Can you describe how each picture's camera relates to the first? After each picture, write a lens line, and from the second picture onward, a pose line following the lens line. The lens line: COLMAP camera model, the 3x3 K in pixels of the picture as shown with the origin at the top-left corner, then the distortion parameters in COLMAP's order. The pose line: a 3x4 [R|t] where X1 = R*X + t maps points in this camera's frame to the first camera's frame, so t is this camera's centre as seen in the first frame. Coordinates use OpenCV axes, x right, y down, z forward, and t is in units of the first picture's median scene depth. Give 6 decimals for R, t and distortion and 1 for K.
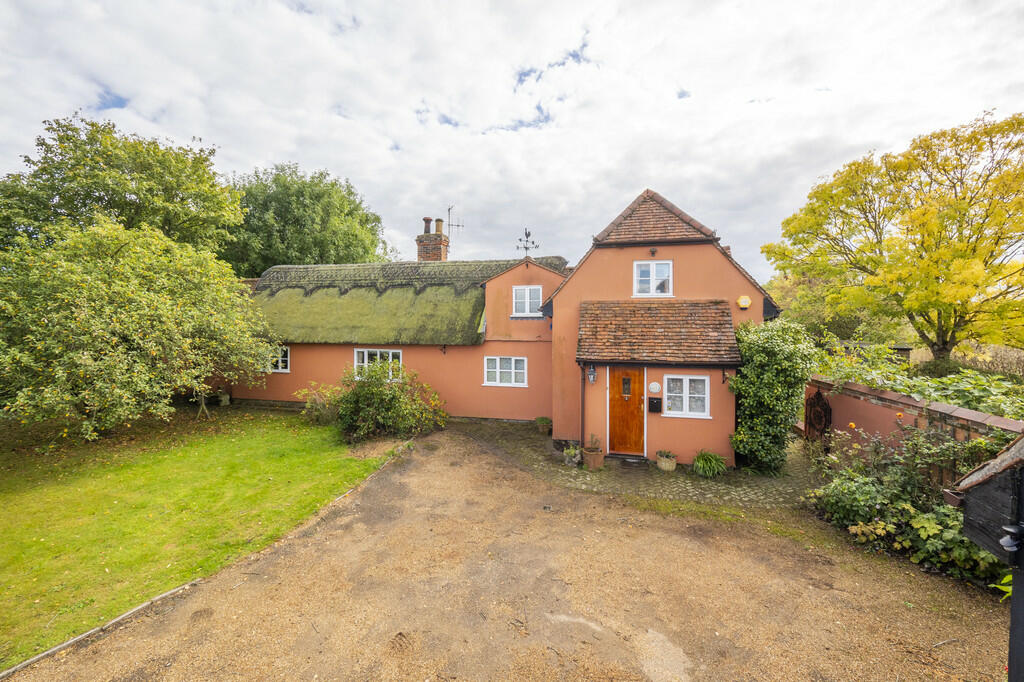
lens RADIAL K [[431.8, 0, 511.5], [0, 431.8, 317.6], [0, 0, 1]] dist [-0.000359, -0.000066]
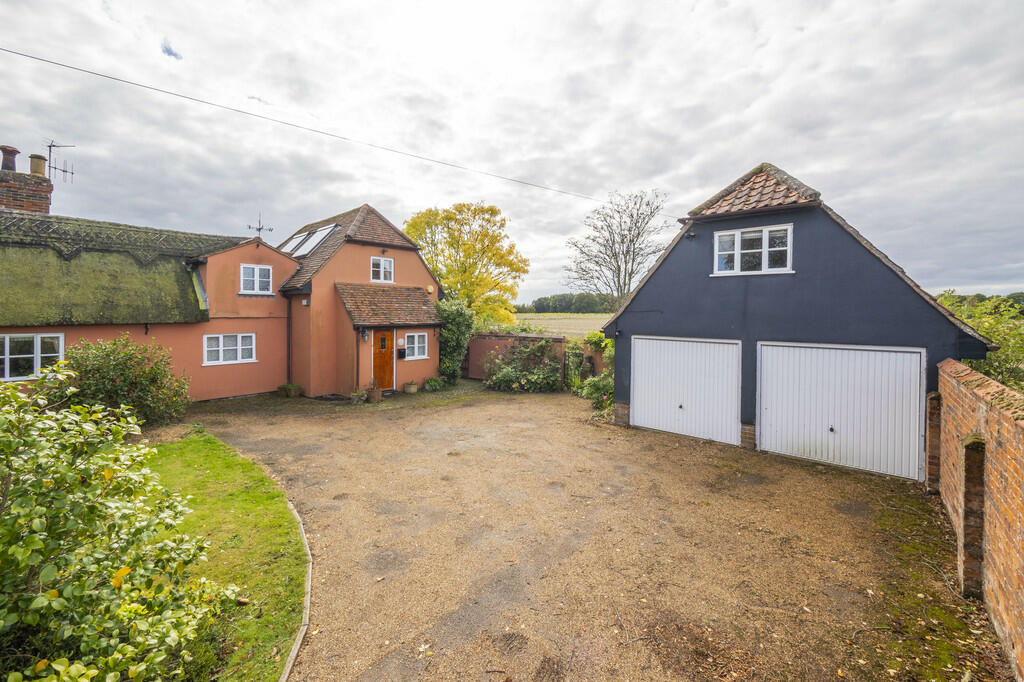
lens RADIAL K [[431.8, 0, 511.5], [0, 431.8, 317.6], [0, 0, 1]] dist [-0.000359, -0.000066]
pose [[0.455345, -0.007140, 0.890287, -0.745102], [0.000192, 0.999969, 0.007921, 0.056176], [-0.890315, -0.003436, 0.455332, -0.033528]]
